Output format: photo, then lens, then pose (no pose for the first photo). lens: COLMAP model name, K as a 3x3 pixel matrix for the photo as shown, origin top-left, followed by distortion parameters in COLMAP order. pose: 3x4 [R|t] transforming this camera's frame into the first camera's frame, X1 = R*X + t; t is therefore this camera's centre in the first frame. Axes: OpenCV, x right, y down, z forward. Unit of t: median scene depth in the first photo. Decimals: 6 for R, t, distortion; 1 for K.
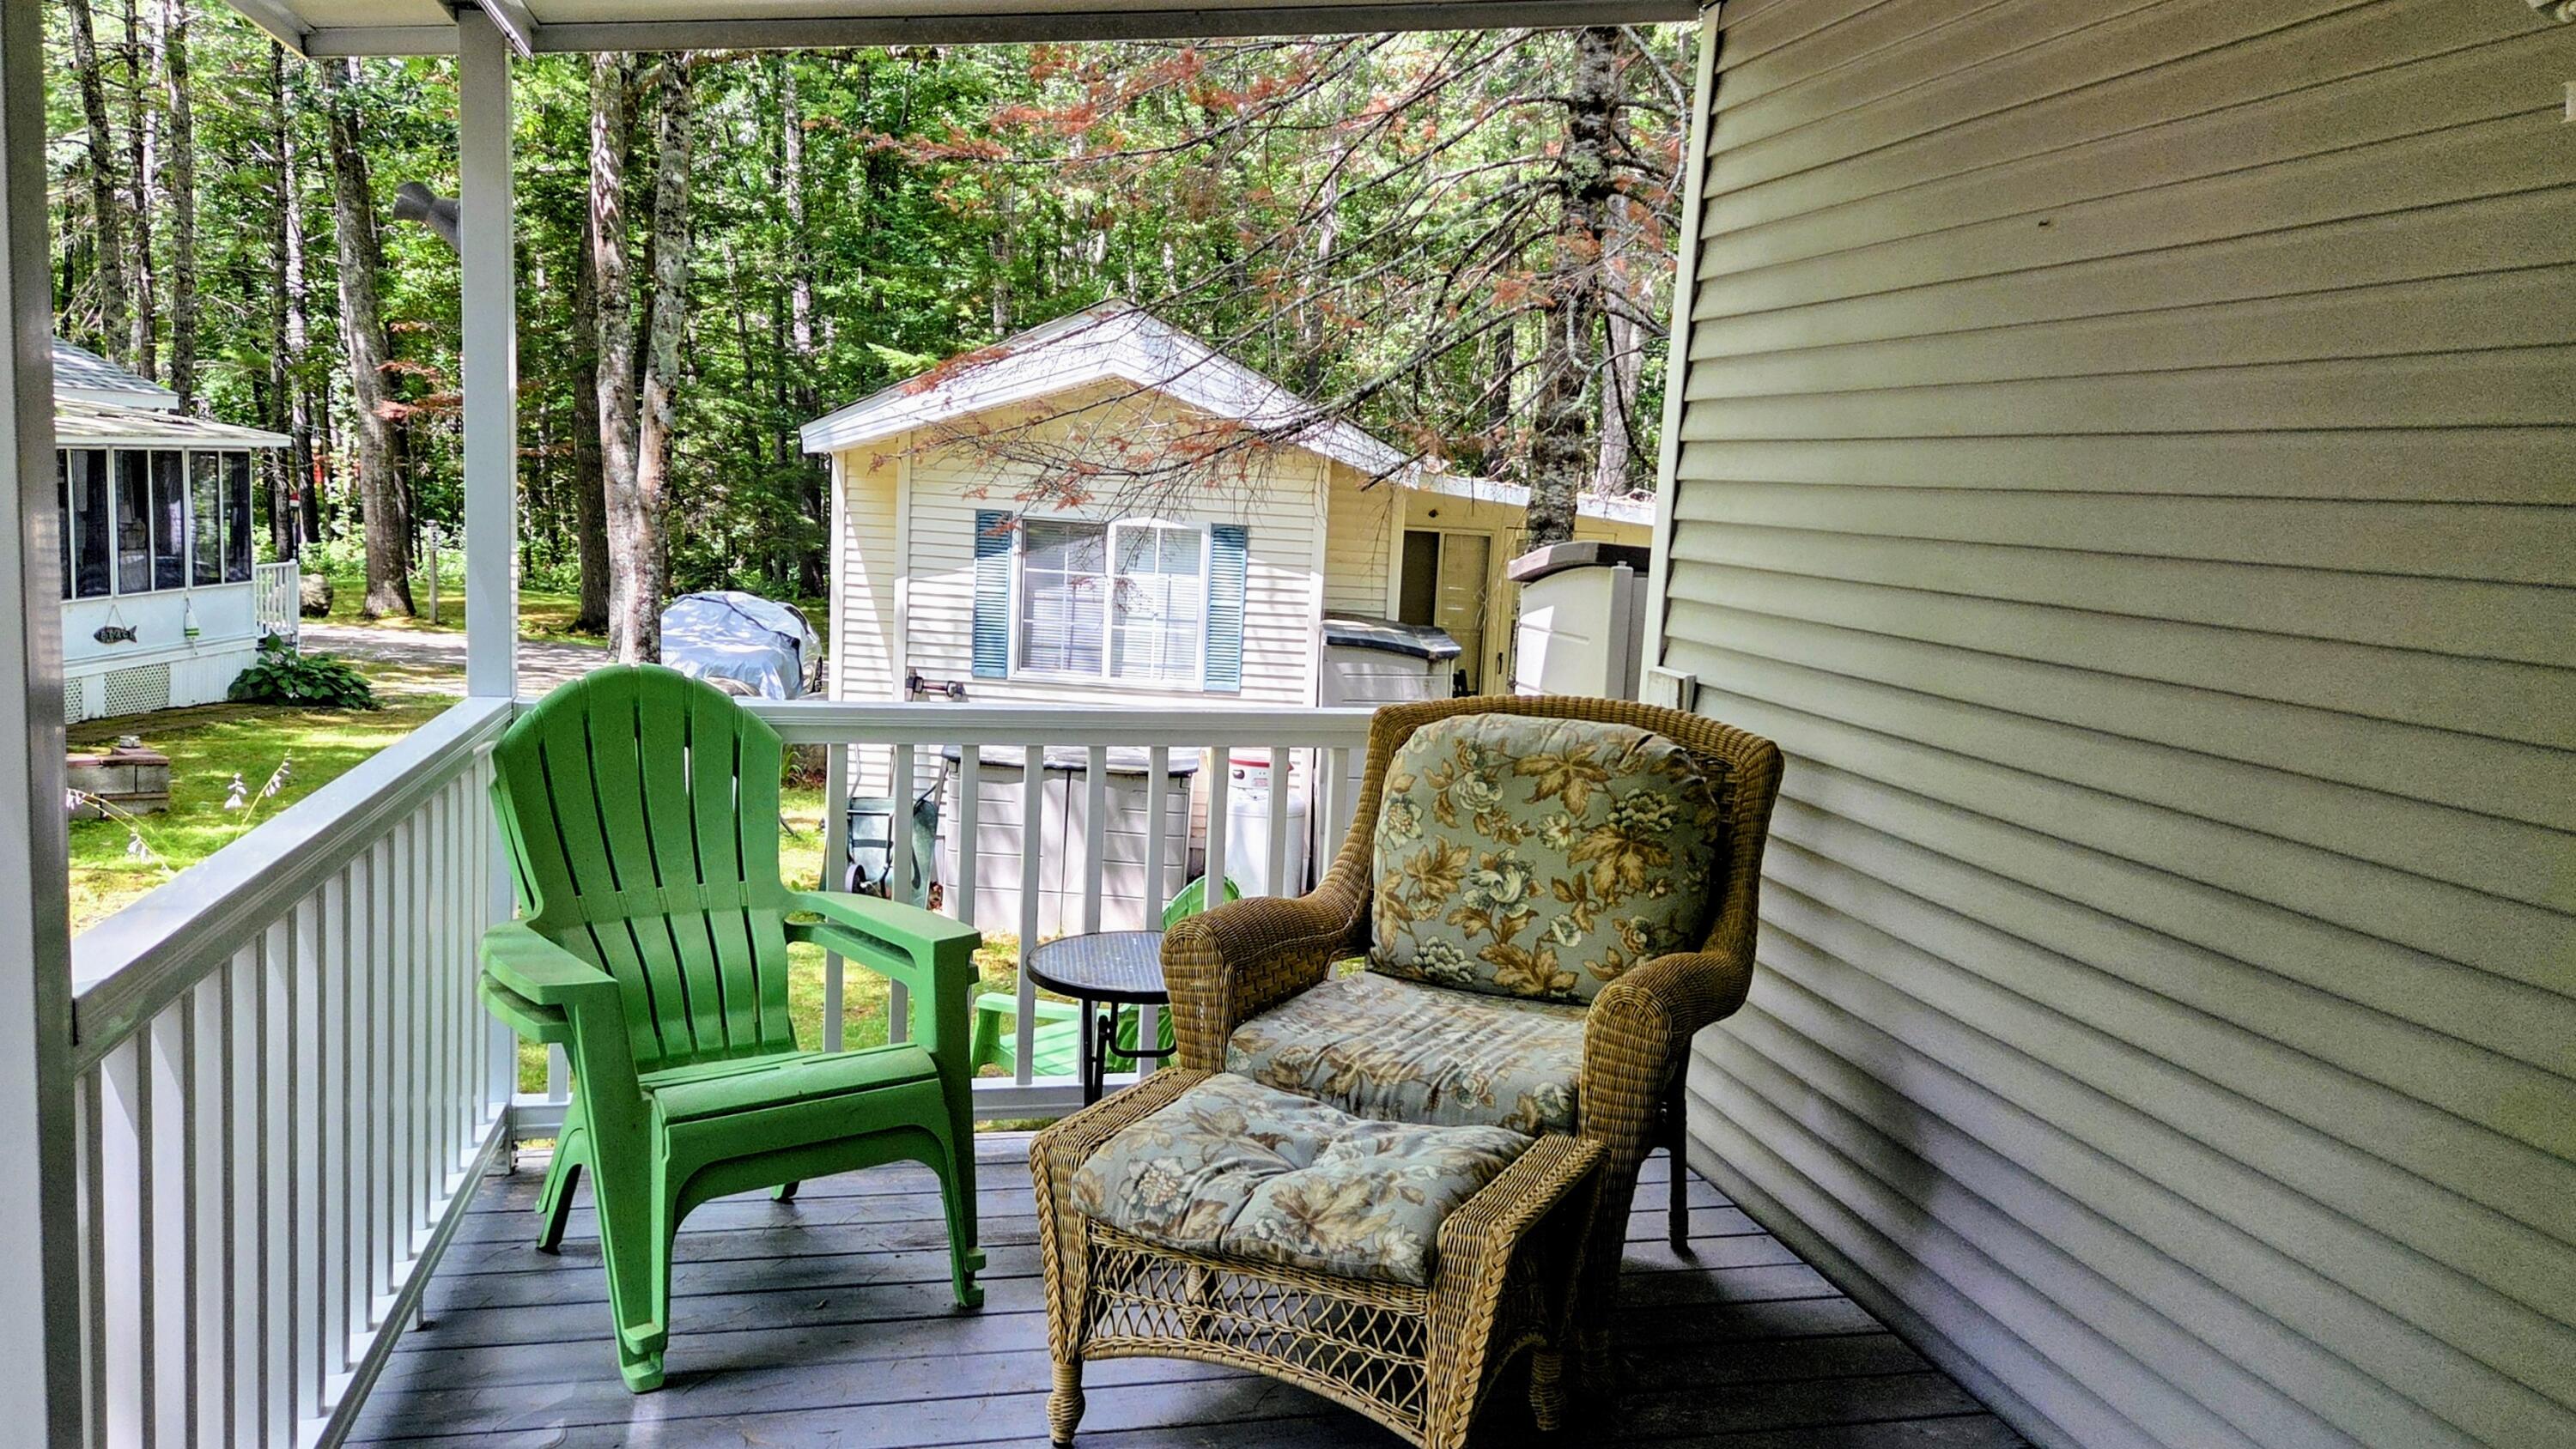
lens RADIAL K [[1986.5, 0, 1283.8], [0, 1986.5, 756.3], [0, 0, 1]] dist [0.076744, -0.101926]
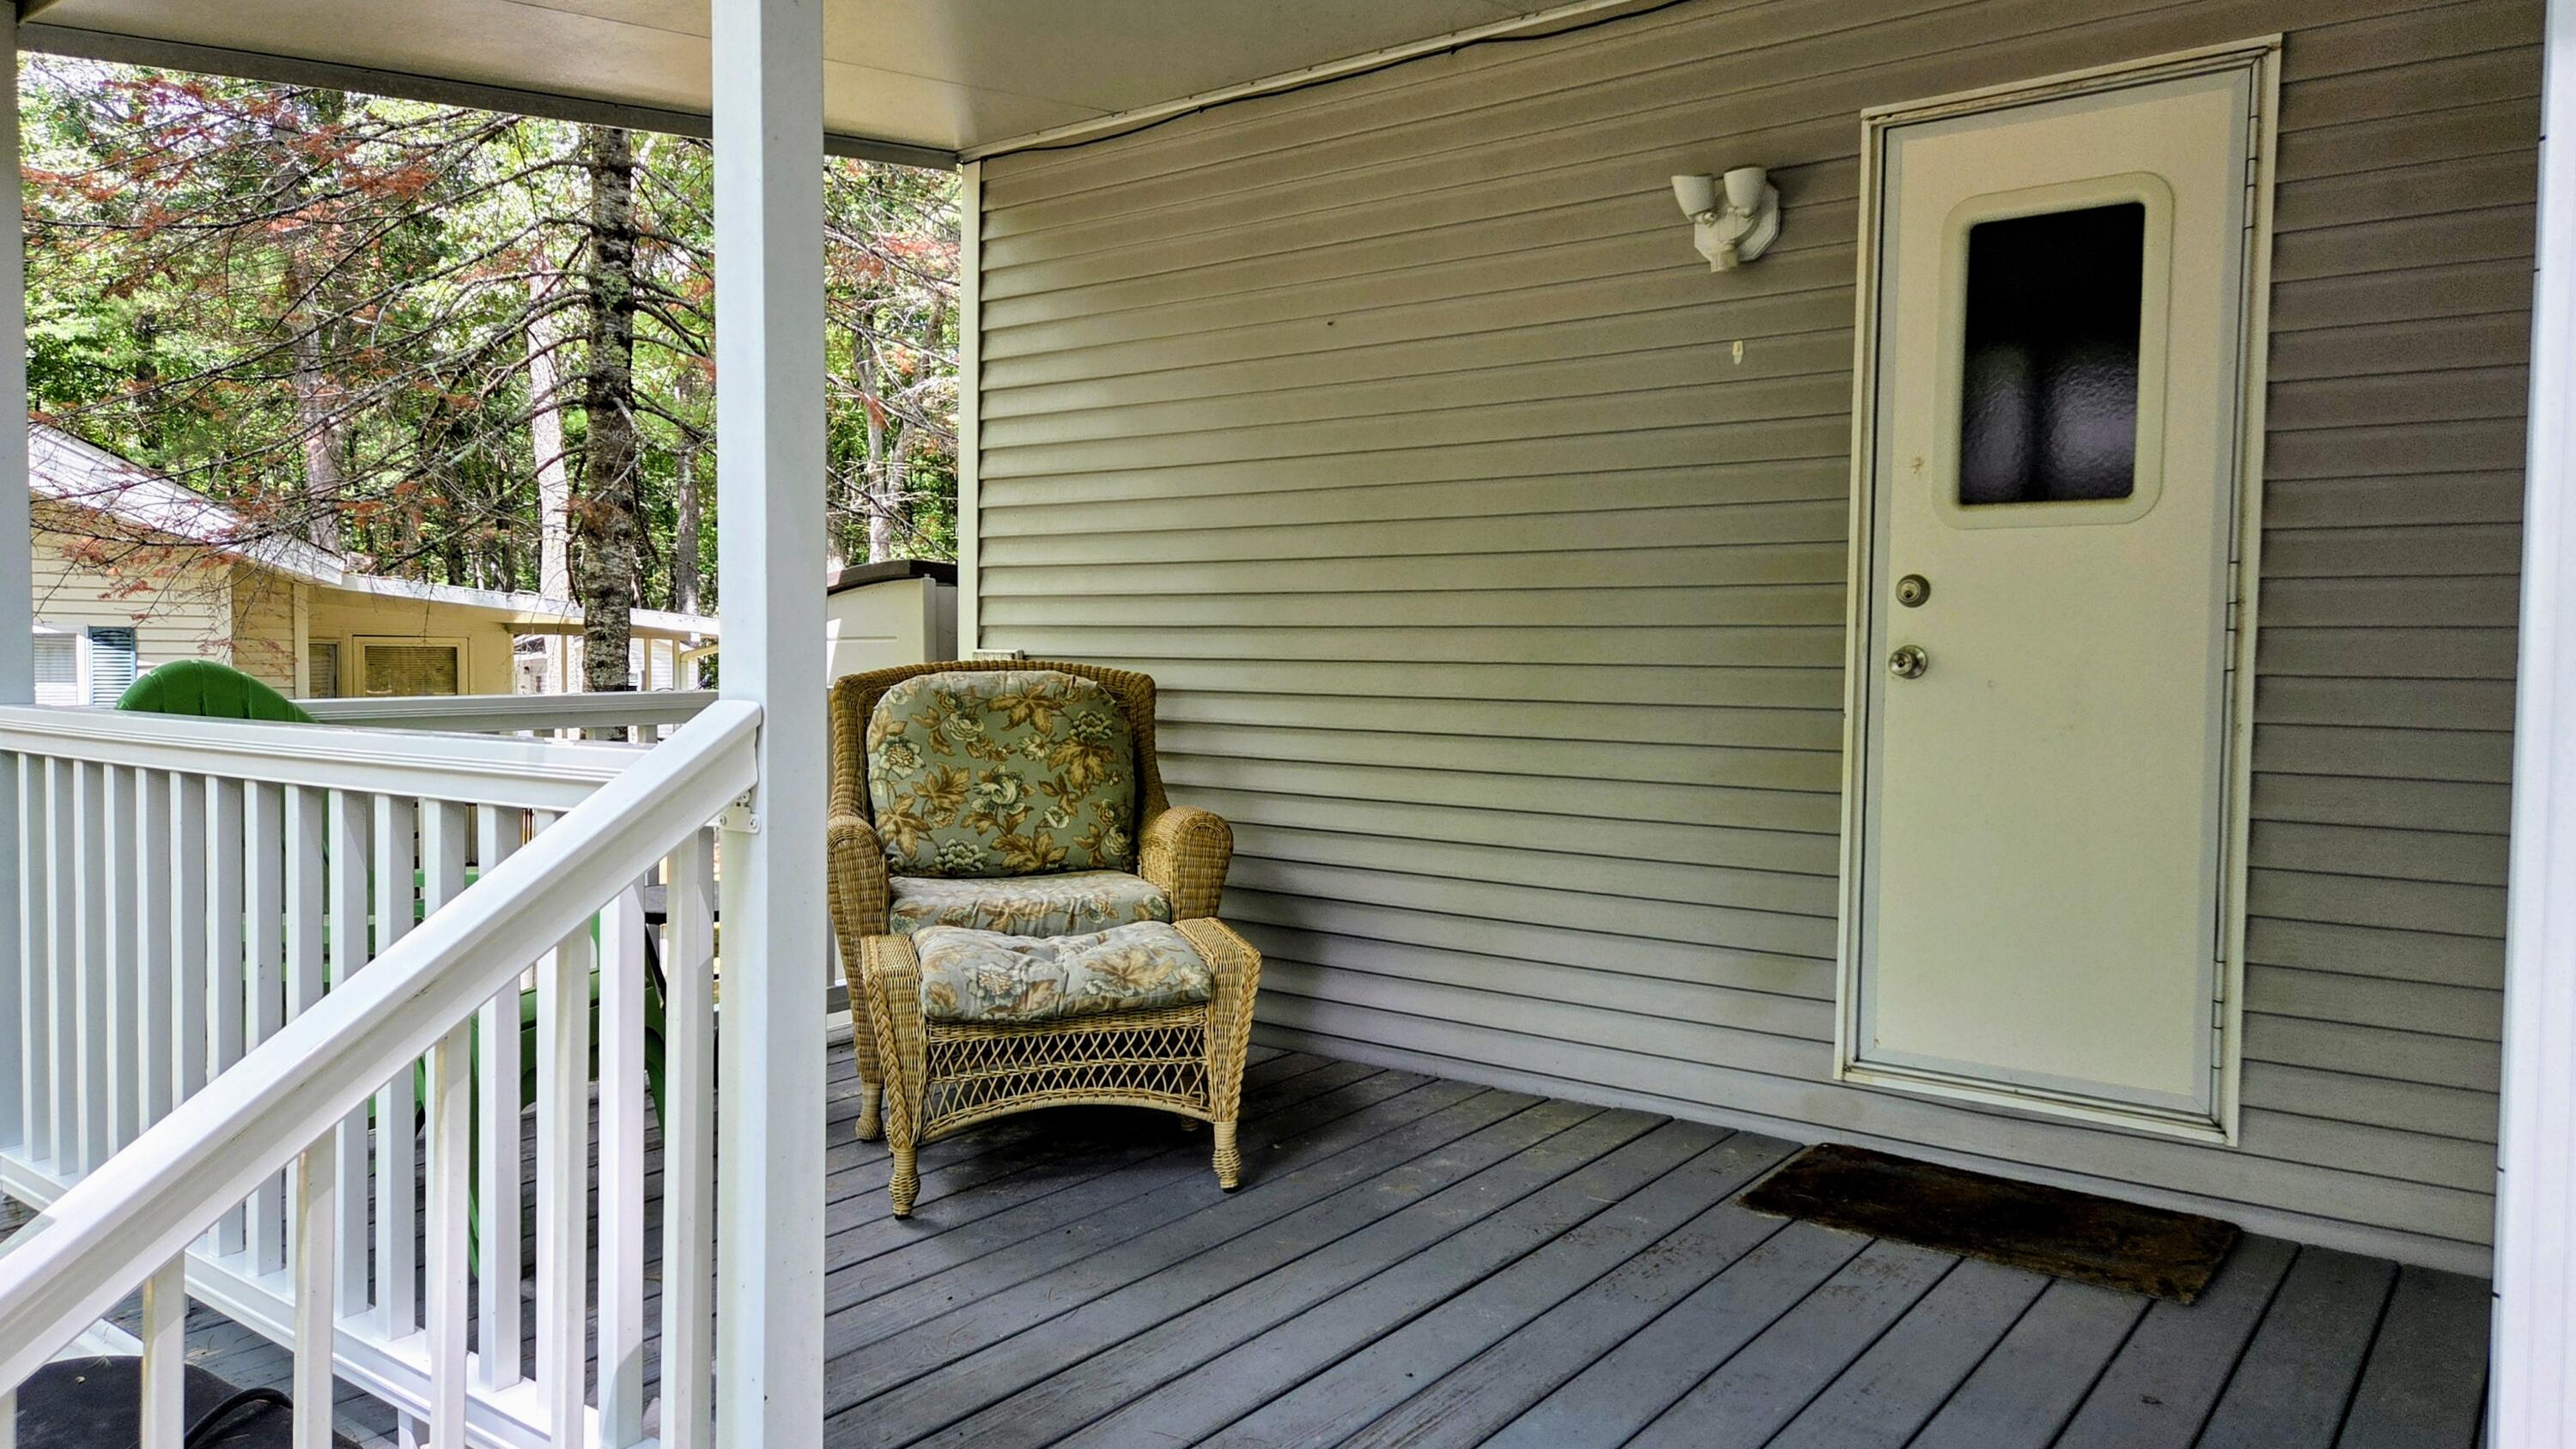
lens RADIAL K [[1793.4, 0, 1281.4], [0, 1793.4, 718.5], [0, 0, 1]] dist [0.077416, -0.064187]
pose [[0.765953, -0.068098, 0.639280, -0.509971], [0.120175, 0.992013, -0.038316, 0.084845], [-0.631565, 0.106174, 0.768019, -0.042673]]
